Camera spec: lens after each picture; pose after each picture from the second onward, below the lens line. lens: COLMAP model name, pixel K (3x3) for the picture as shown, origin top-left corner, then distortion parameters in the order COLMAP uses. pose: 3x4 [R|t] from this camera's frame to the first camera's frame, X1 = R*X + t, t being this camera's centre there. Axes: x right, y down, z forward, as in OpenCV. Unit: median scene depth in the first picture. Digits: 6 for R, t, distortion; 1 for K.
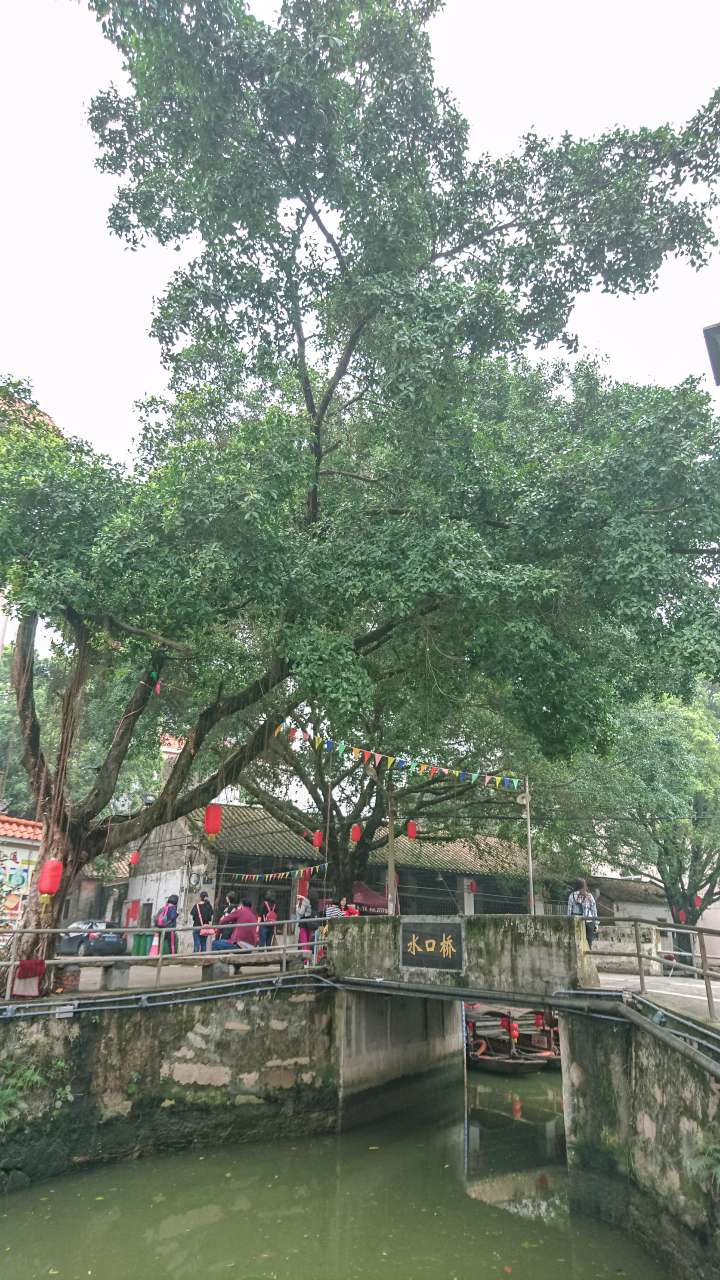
lens RADIAL K [[819.8, 0, 360.0], [0, 819.8, 640.0], [0, 0, 1]] dist [-0.002443, -0.002725]
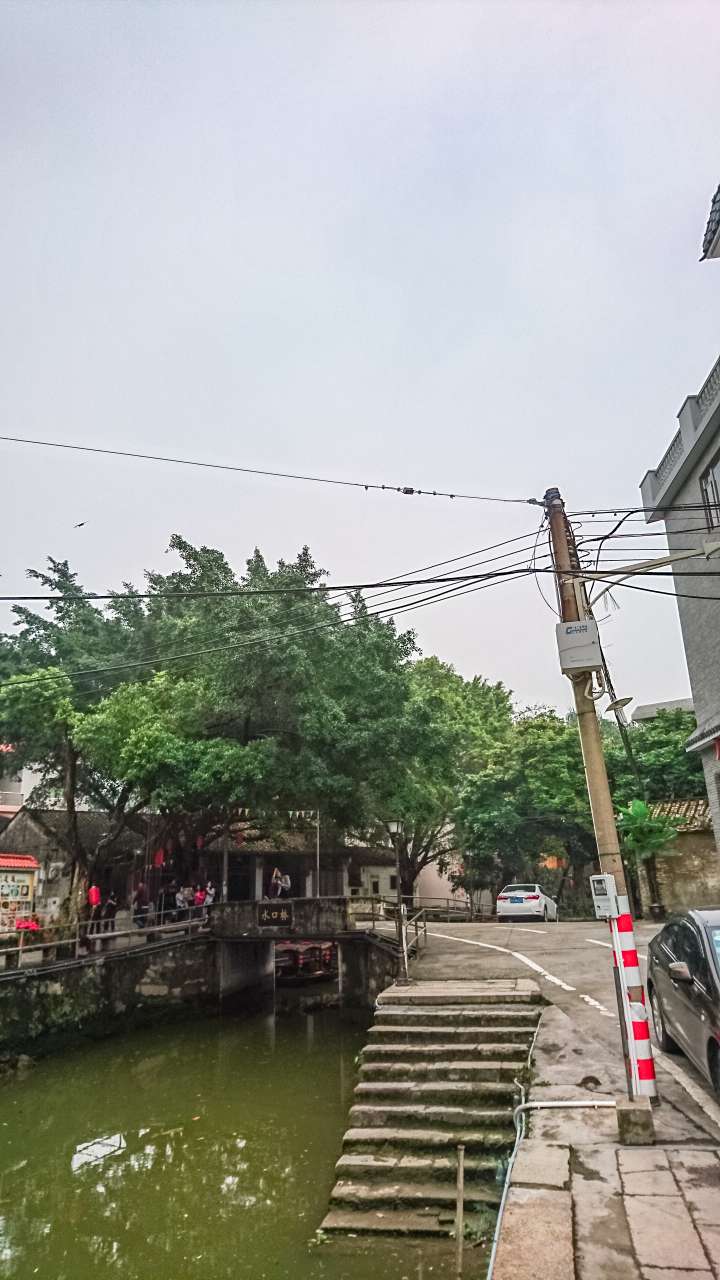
lens RADIAL K [[731.1, 0, 360.0], [0, 731.1, 640.0], [0, 0, 1]] dist [-0.029312, -0.000831]
pose [[0.956806, 0.029942, 0.289180, -0.248096], [-0.032697, 0.999454, 0.004697, -0.315433], [-0.288882, -0.013949, 0.957263, -0.756223]]
